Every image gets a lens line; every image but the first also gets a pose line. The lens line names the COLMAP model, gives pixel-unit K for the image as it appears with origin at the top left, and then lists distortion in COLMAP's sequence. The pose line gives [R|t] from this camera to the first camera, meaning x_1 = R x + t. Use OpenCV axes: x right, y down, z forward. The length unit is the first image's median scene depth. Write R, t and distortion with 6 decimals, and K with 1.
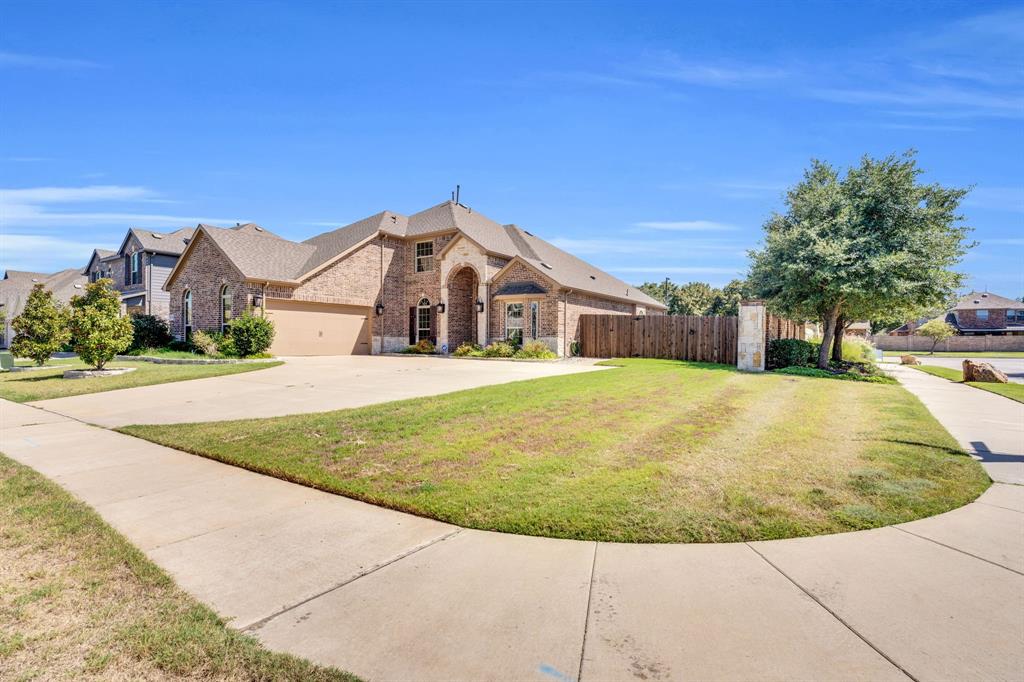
lens RADIAL K [[491.7, 0, 513.5], [0, 491.7, 344.3], [0, 0, 1]] dist [0.001205, -0.000170]
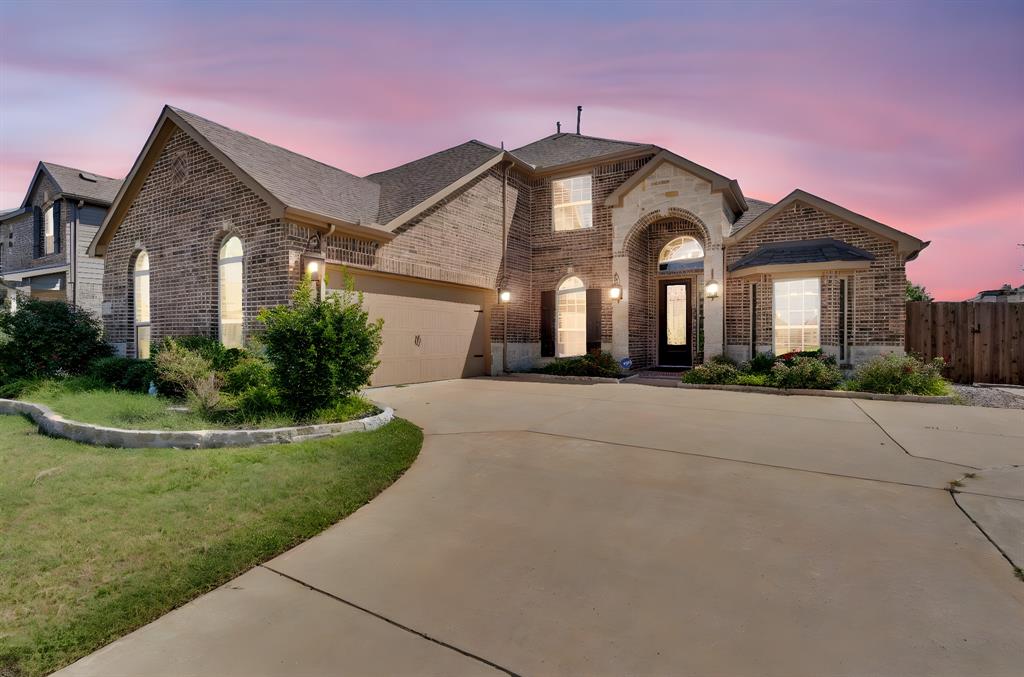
lens RADIAL K [[478.2, 0, 512.0], [0, 478.2, 338.5], [0, 0, 1]] dist [-0.003336, -0.000686]
pose [[0.997304, -0.004257, 0.073253, -0.309884], [0.004556, 0.999982, -0.003927, -0.019548], [-0.073235, 0.004250, 0.997306, 0.471763]]
